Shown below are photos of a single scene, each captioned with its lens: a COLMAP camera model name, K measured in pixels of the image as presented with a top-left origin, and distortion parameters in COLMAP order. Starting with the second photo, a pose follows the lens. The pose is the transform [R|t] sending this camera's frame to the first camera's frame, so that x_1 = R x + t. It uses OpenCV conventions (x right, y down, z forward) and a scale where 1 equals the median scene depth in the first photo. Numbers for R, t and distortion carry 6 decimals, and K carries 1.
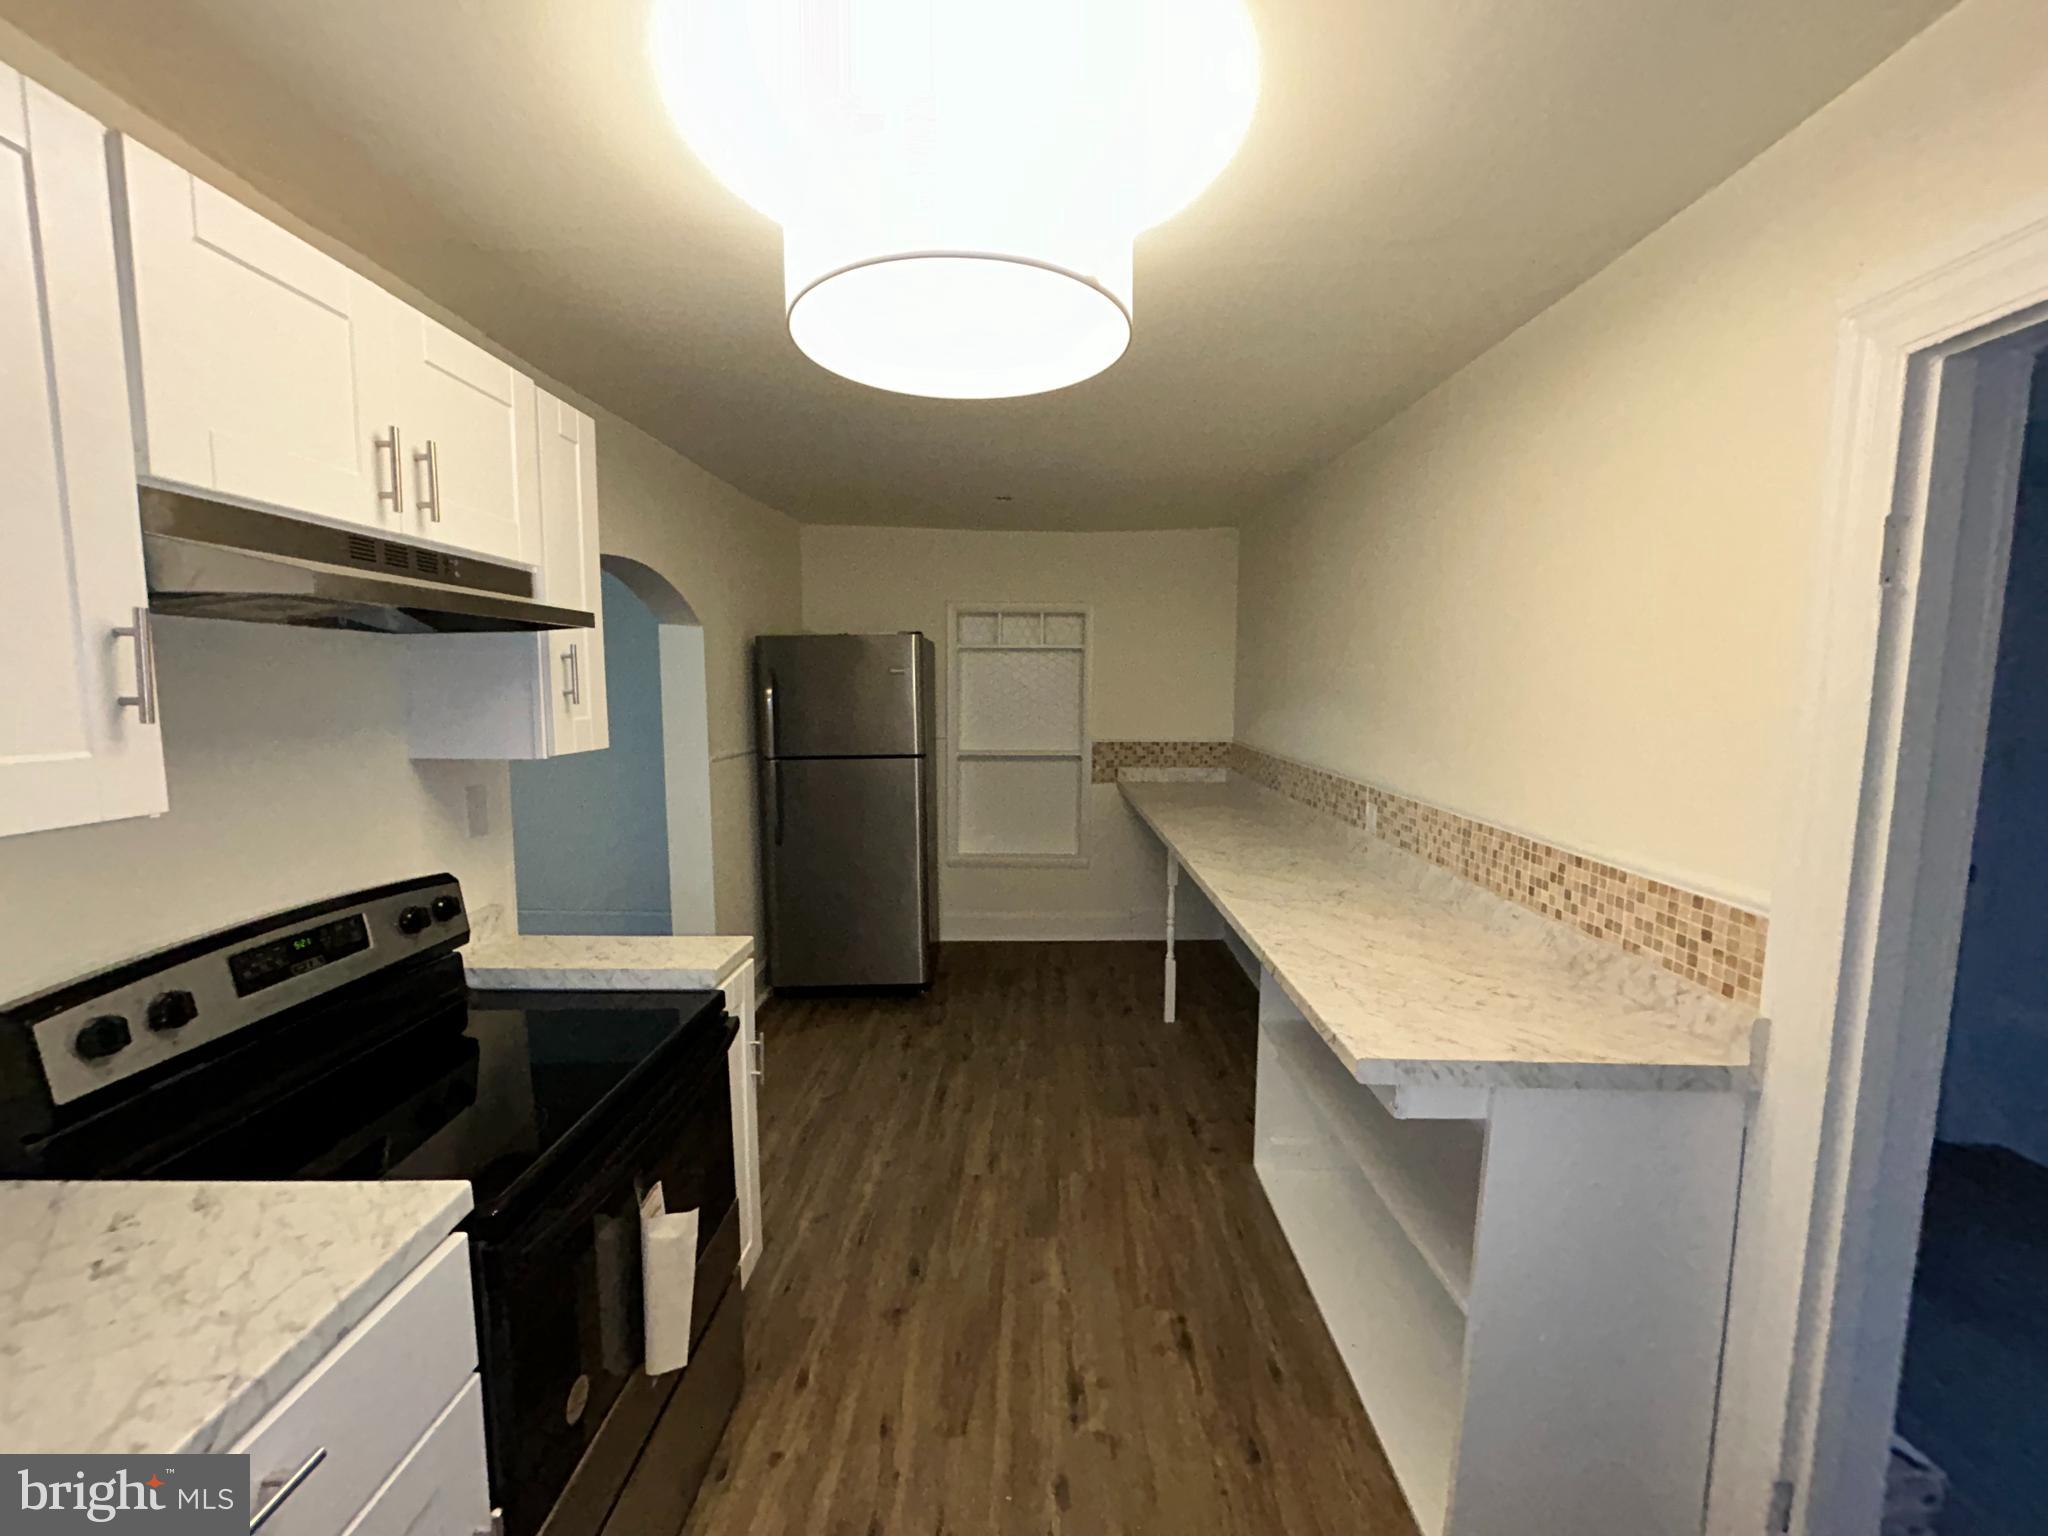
lens RADIAL K [[829.3, 0, 1015.7], [0, 829.3, 770.6], [0, 0, 1]] dist [-0.001586, -0.000557]
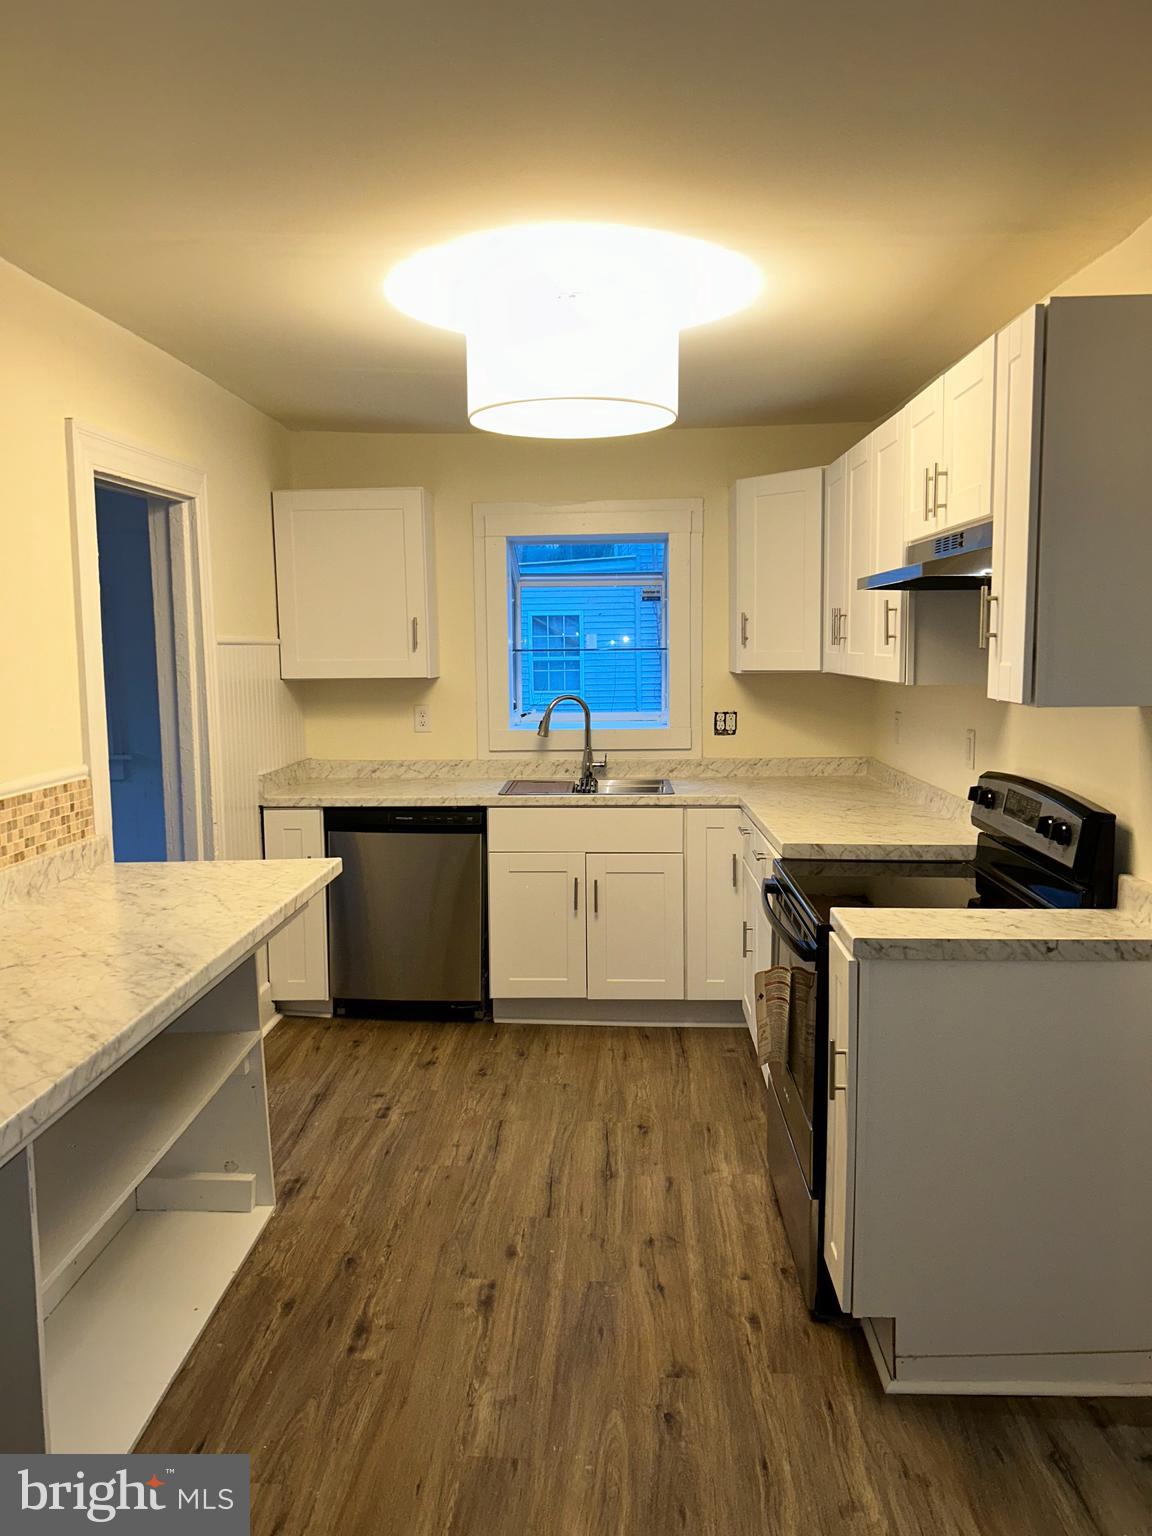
lens RADIAL K [[1158.6, 0, 573.5], [0, 1158.6, 766.2], [0, 0, 1]] dist [0.042973, -0.037607]
pose [[-0.999835, 0.006112, 0.017086, -0.071421], [0.009630, 0.976765, 0.214099, -0.244661], [-0.015381, 0.214228, -0.976663, 2.396114]]
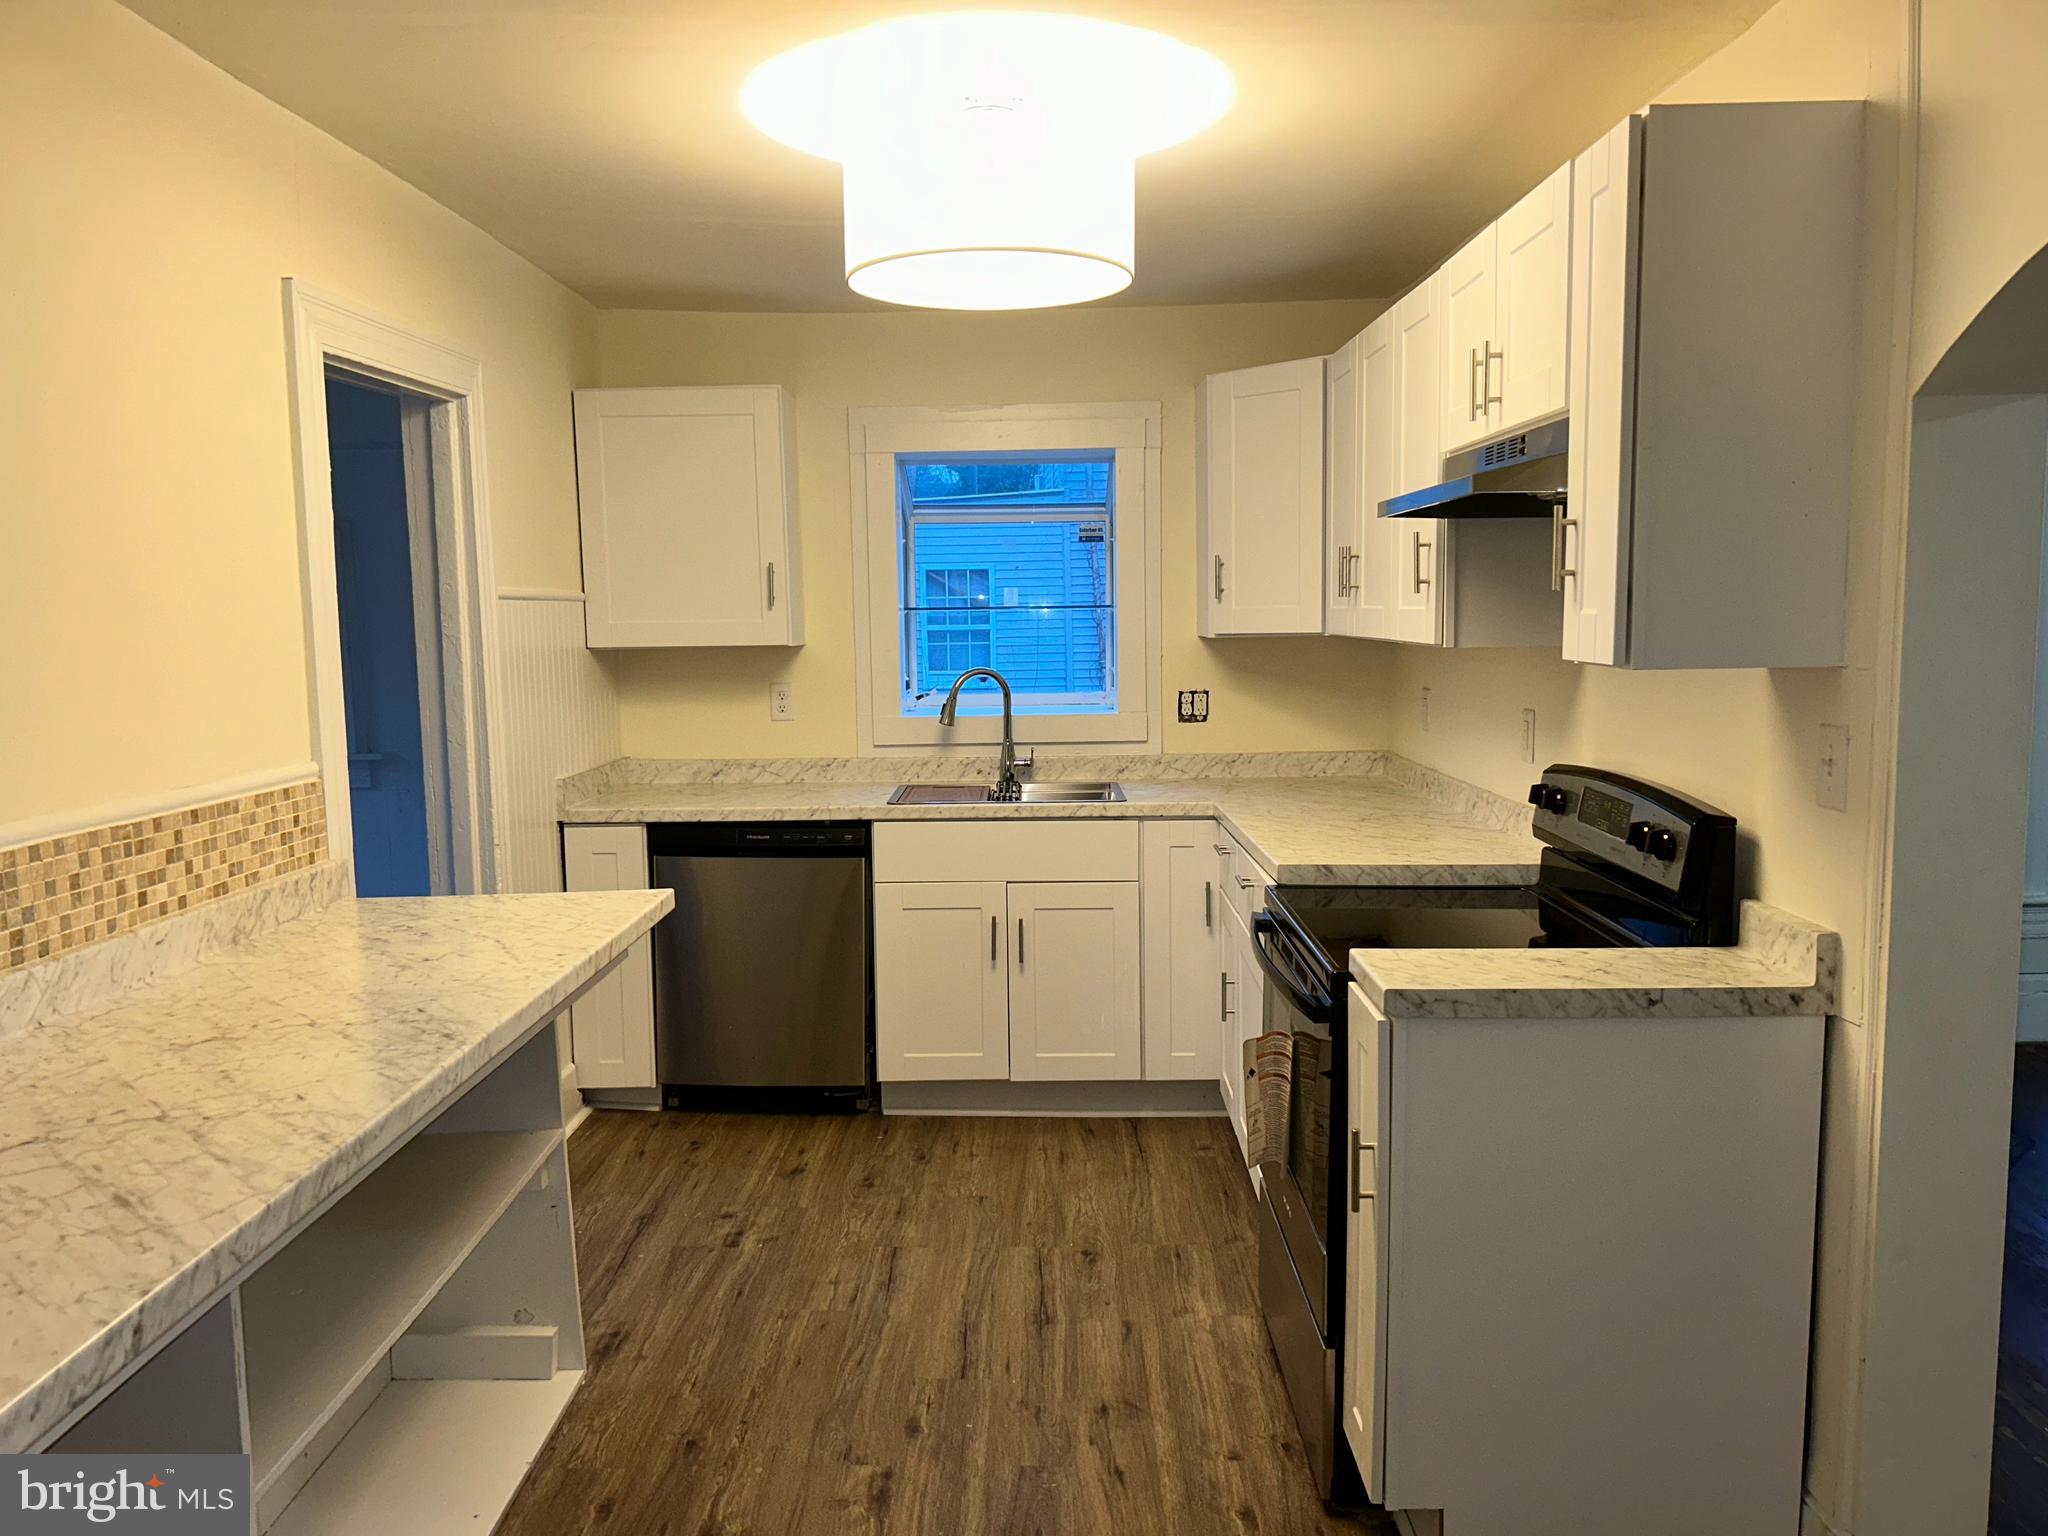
lens RADIAL K [[1544.8, 0, 1021.6], [0, 1544.8, 778.5], [0, 0, 1]] dist [0.042973, -0.037607]
pose [[-0.999867, 0.012977, -0.009830, -0.055644], [0.010531, 0.976042, 0.217329, -0.219357], [0.012415, 0.217197, -0.976049, 2.350803]]
